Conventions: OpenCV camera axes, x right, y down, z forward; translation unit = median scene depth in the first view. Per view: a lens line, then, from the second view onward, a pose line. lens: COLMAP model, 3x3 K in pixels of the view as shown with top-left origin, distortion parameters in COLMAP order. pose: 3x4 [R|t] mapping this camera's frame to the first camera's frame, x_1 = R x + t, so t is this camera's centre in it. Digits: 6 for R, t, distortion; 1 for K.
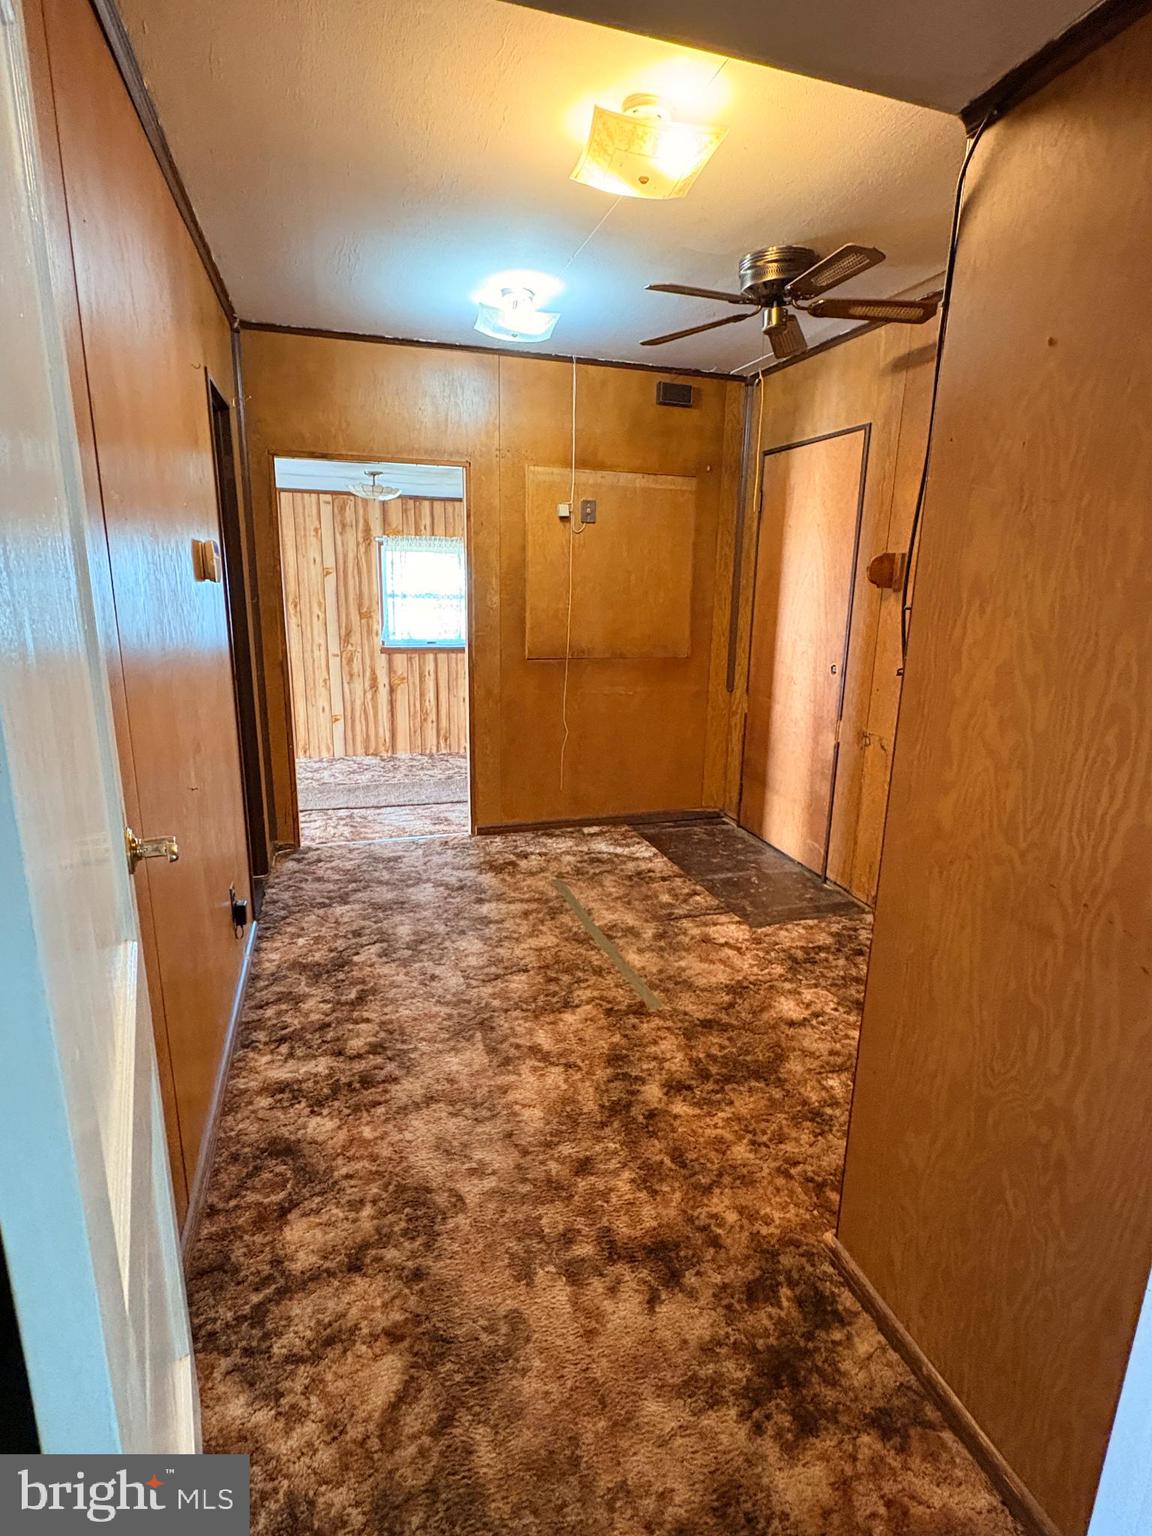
lens RADIAL K [[777.7, 0, 576.7], [0, 777.7, 764.2], [0, 0, 1]] dist [0.011324, -0.001145]
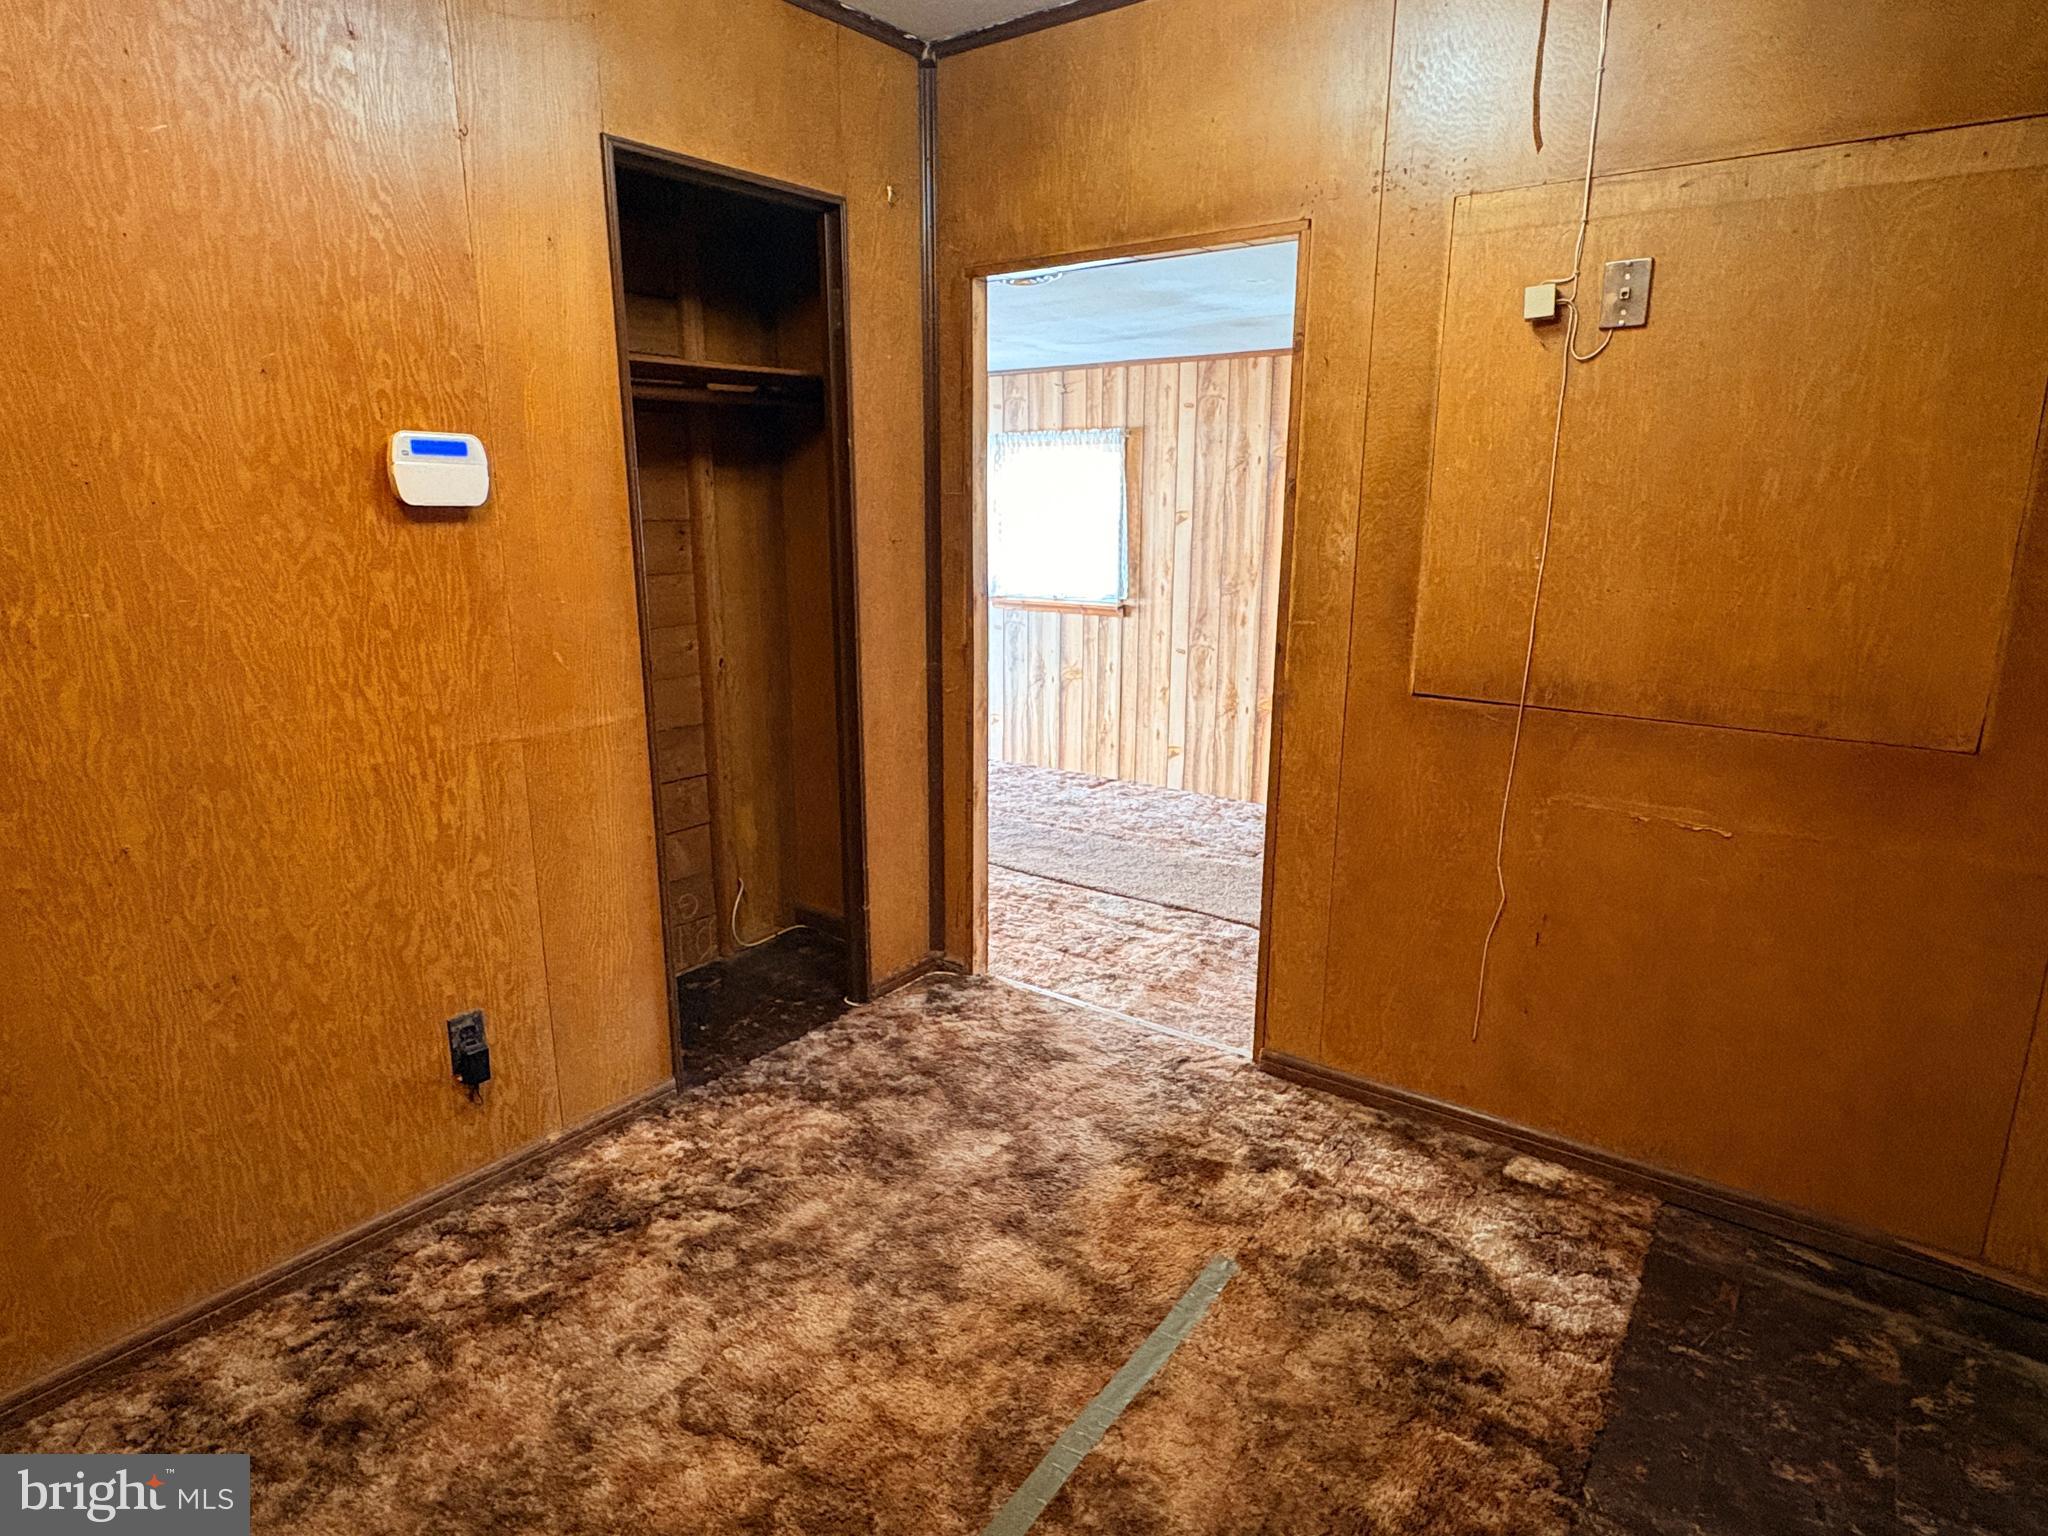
lens RADIAL K [[1155.7, 0, 1022.6], [0, 1155.7, 775.5], [0, 0, 1]] dist [0.000839, 0.000231]
pose [[0.588617, 0.173745, -0.789520, 0.312008], [-0.179404, 0.980353, 0.081988, -0.113779], [0.788254, 0.093383, 0.608223, 0.517008]]
